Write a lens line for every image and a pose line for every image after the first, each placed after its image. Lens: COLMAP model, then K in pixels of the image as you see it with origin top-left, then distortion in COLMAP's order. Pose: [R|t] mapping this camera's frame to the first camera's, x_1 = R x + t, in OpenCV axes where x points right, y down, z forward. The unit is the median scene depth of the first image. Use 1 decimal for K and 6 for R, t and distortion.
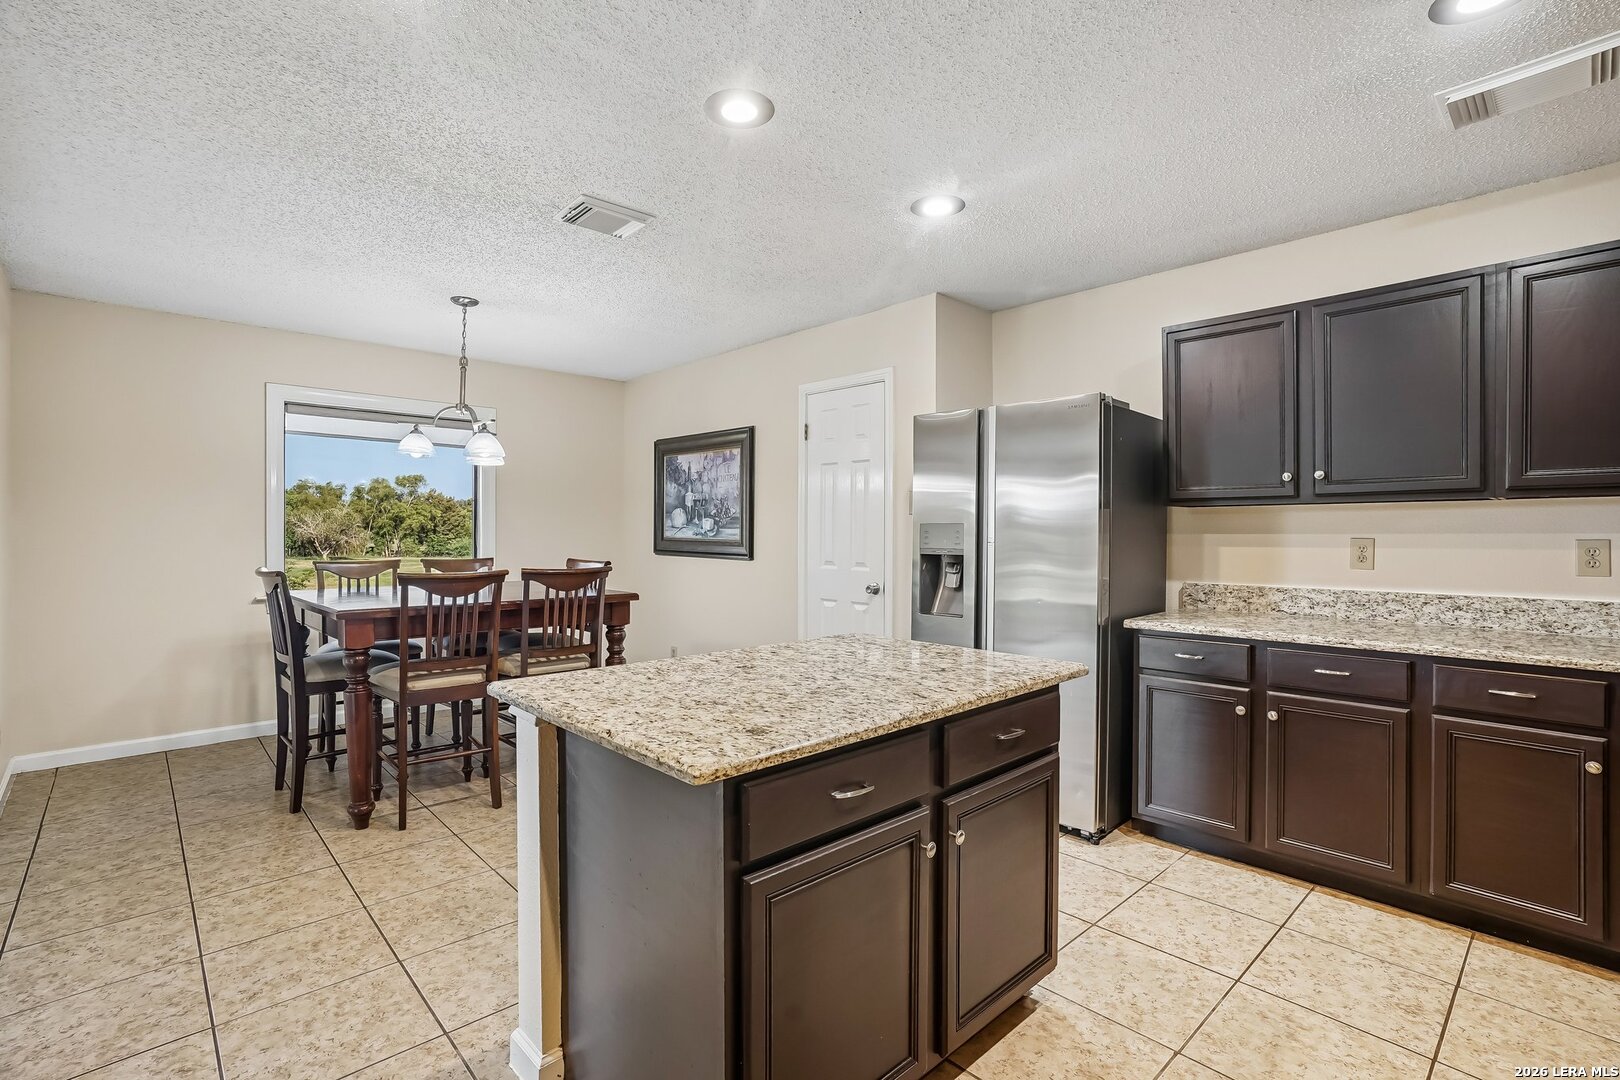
lens RADIAL K [[752.1, 0, 815.5], [0, 752.1, 538.4], [0, 0, 1]] dist [-0.046891, 0.021427]
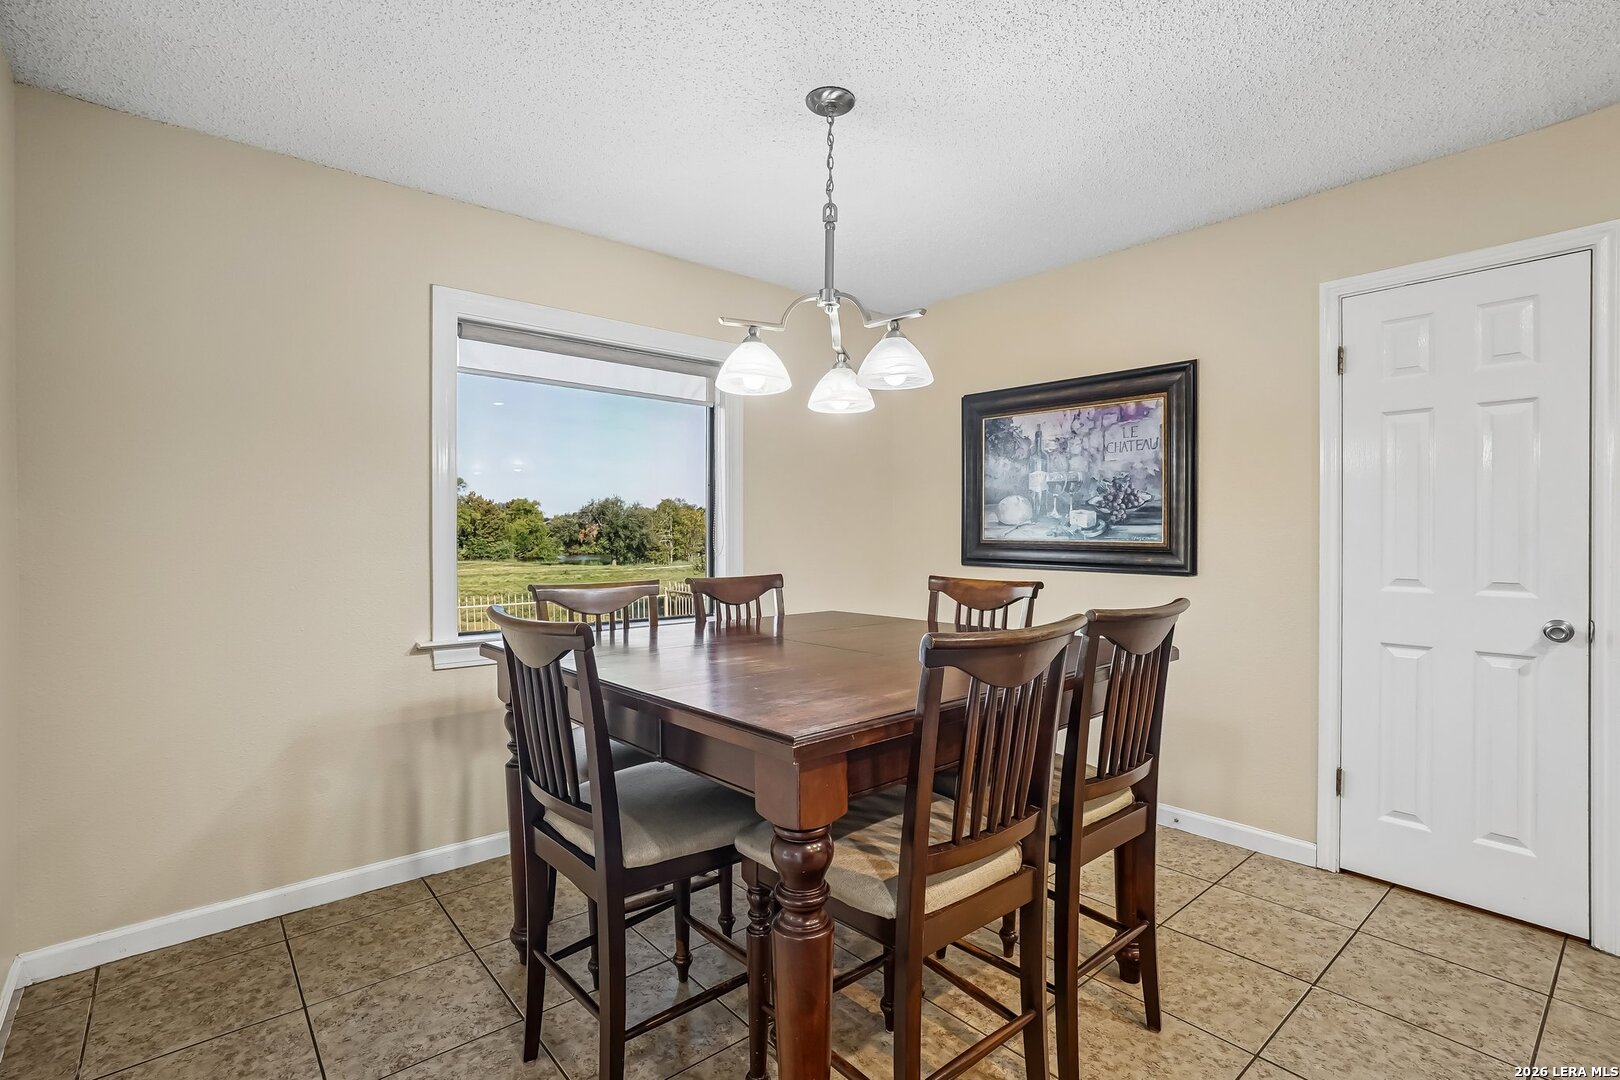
lens RADIAL K [[752.1, 0, 810.0], [0, 752.1, 536.9], [0, 0, 1]] dist [-0.046891, 0.021427]
pose [[0.998836, -0.003679, -0.048095, -0.349960], [0.003489, 0.999986, -0.004030, -0.001761], [0.048109, 0.003857, 0.998835, 0.351101]]
